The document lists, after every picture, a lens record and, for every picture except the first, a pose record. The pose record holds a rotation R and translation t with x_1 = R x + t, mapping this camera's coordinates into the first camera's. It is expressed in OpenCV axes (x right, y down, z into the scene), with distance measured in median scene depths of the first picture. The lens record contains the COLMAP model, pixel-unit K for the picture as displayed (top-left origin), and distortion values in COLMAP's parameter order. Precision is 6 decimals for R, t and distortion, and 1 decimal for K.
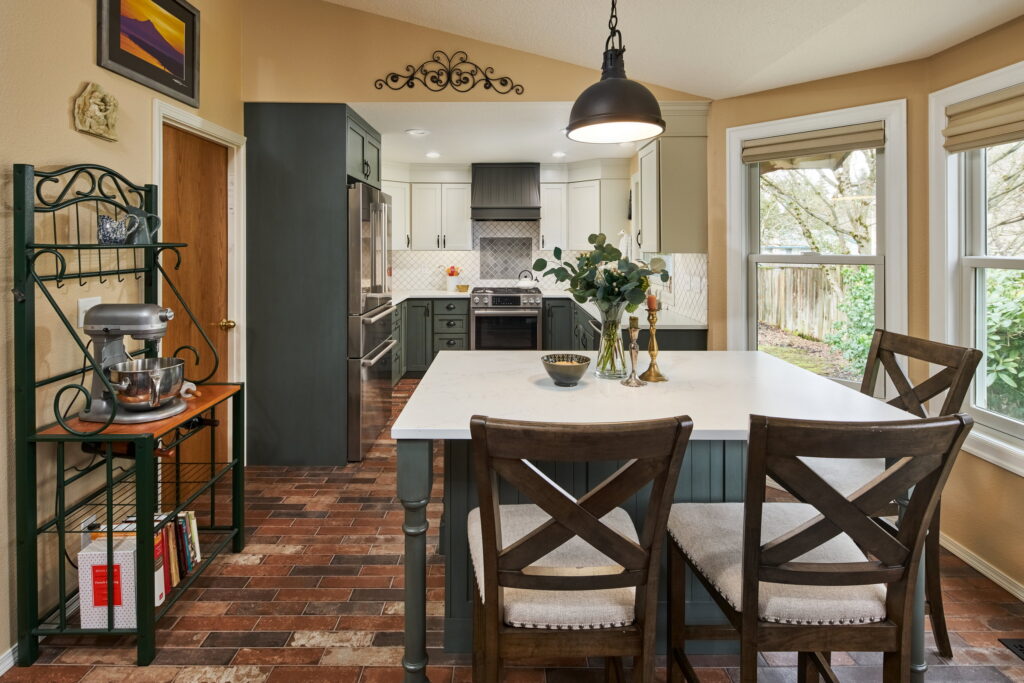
lens RADIAL K [[2065.8, 0, 521.4], [0, 2065.8, 337.6], [0, 0, 1]] dist [0.093522, 0.000000]
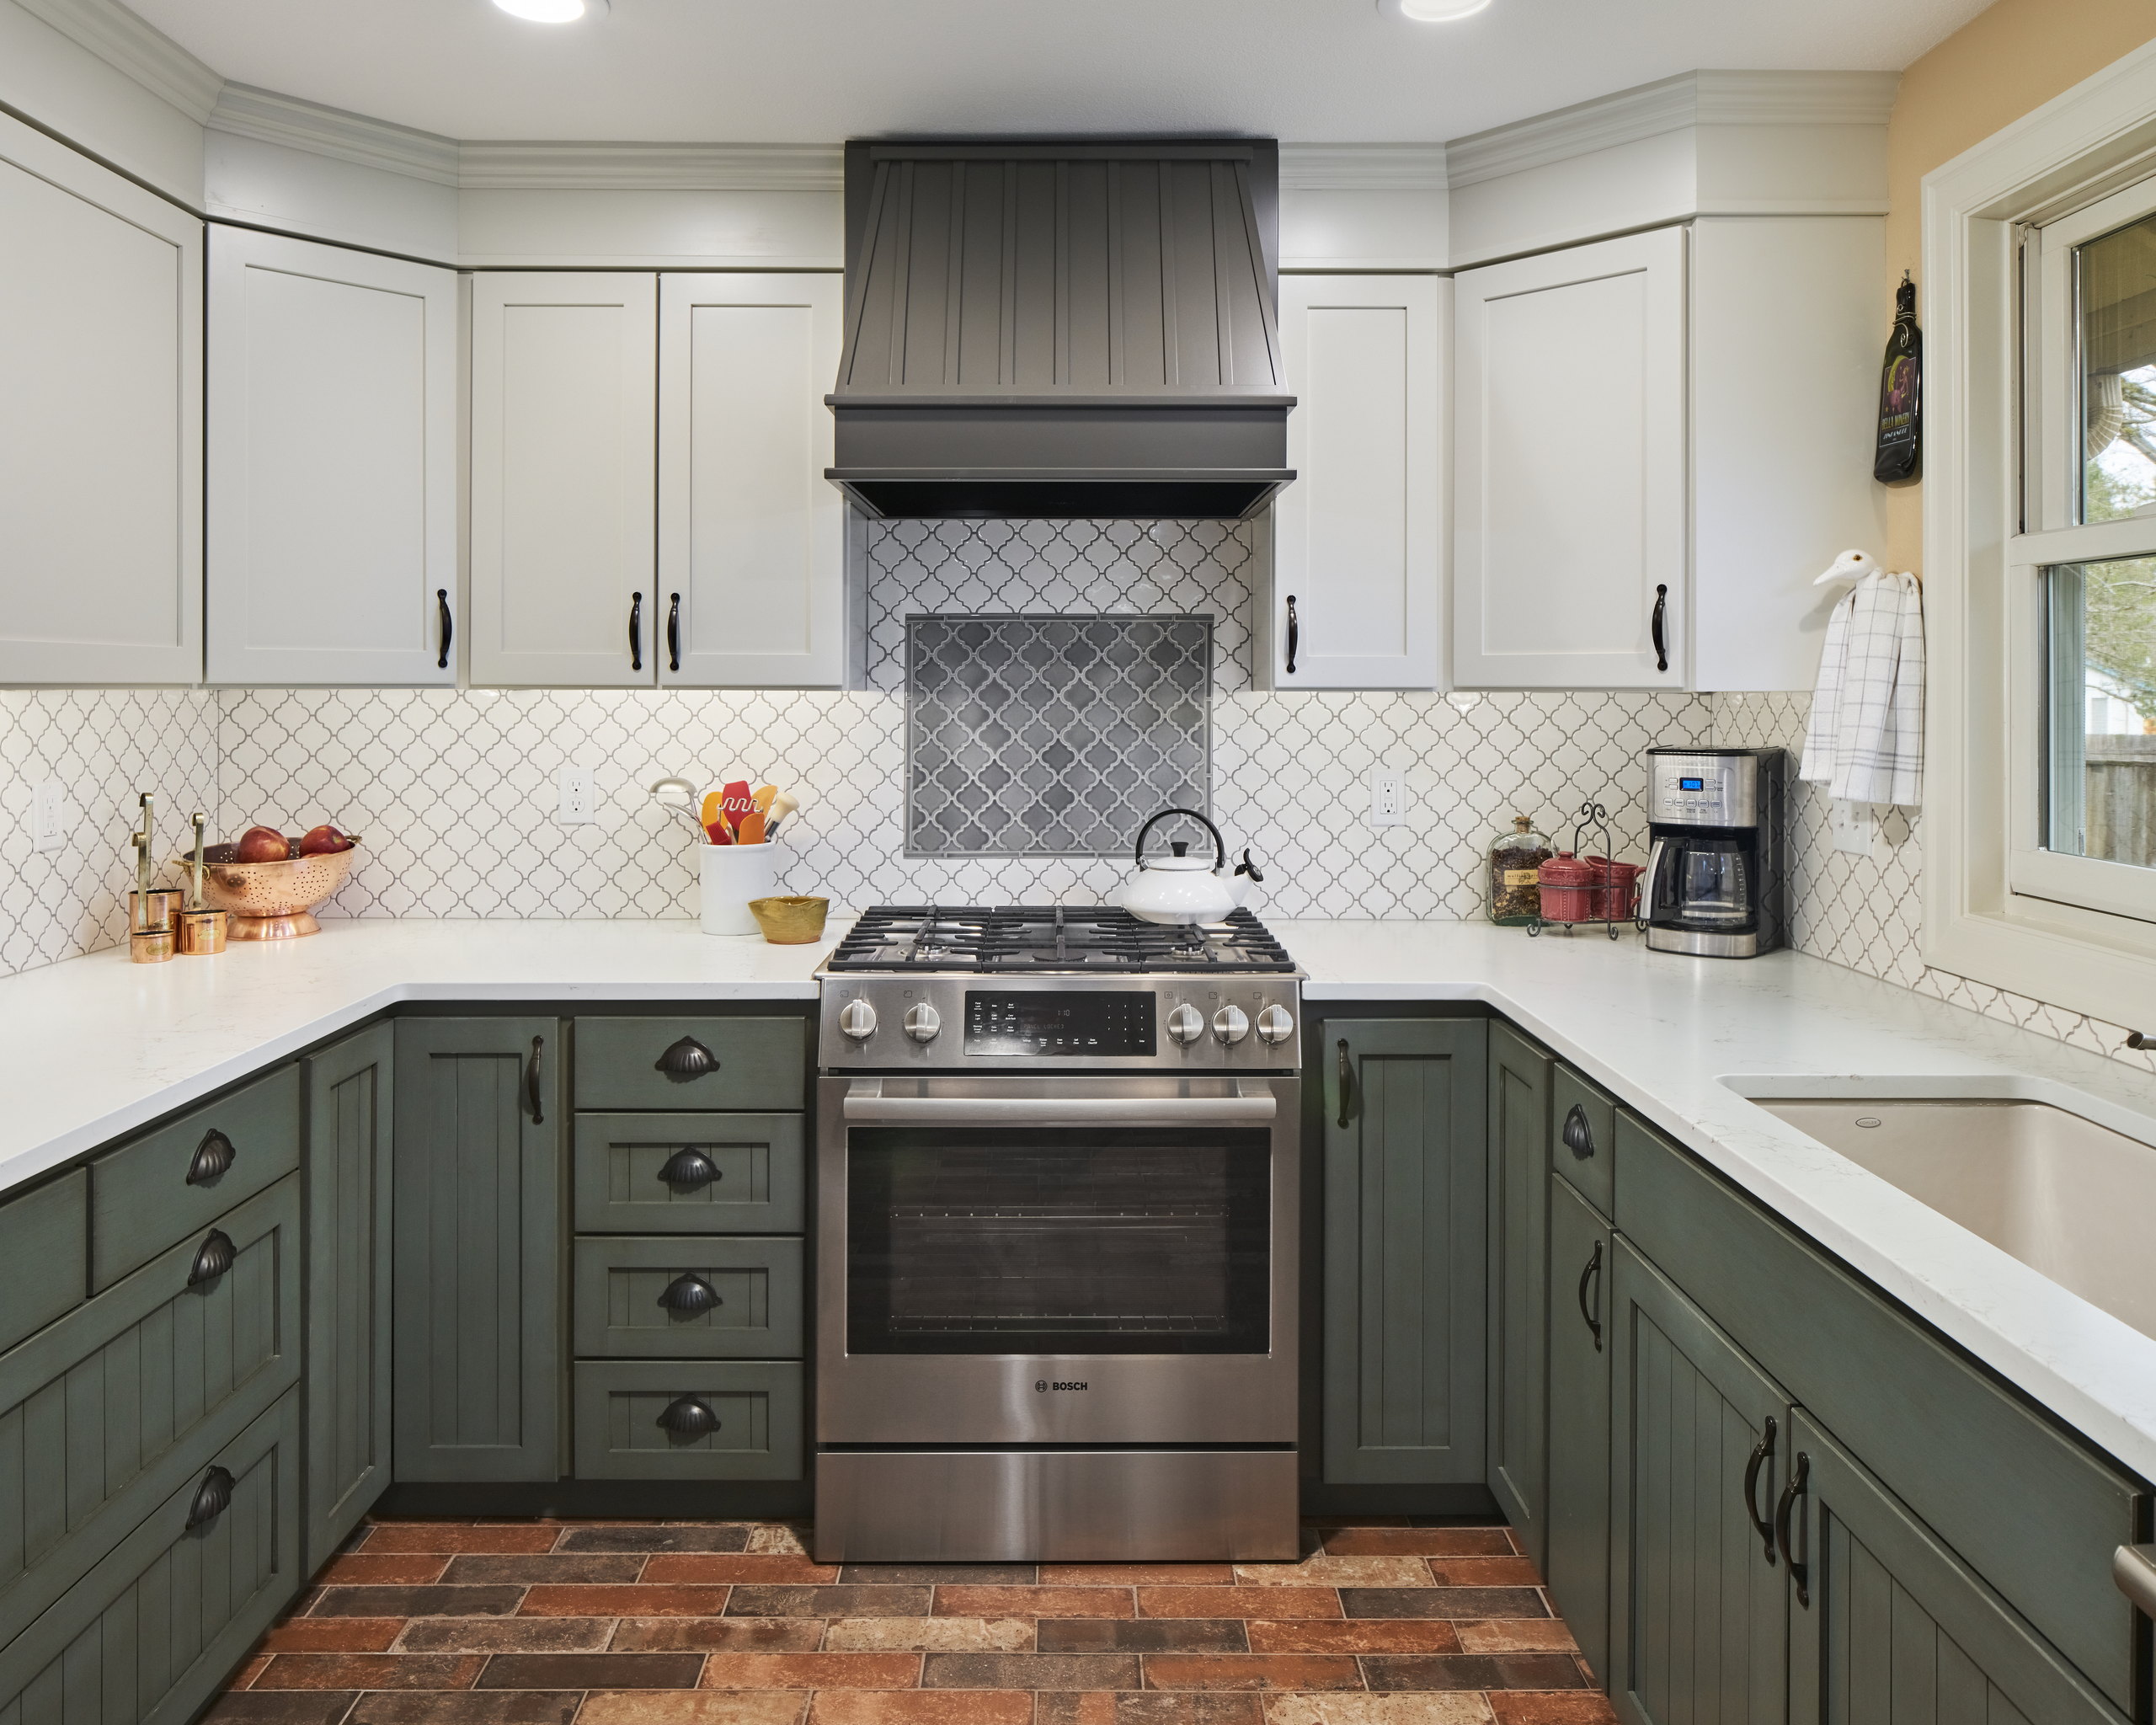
lens RADIAL K [[5874.0, 0, 1079.8], [0, 5874.0, 860.5], [0, 0, 1]] dist [-0.227522, 0.000000]
pose [[0.999979, 0.004993, -0.004185, -0.003714], [-0.005059, 0.999859, -0.016027, -0.020607], [0.004104, 0.016048, 0.999863, 0.522506]]
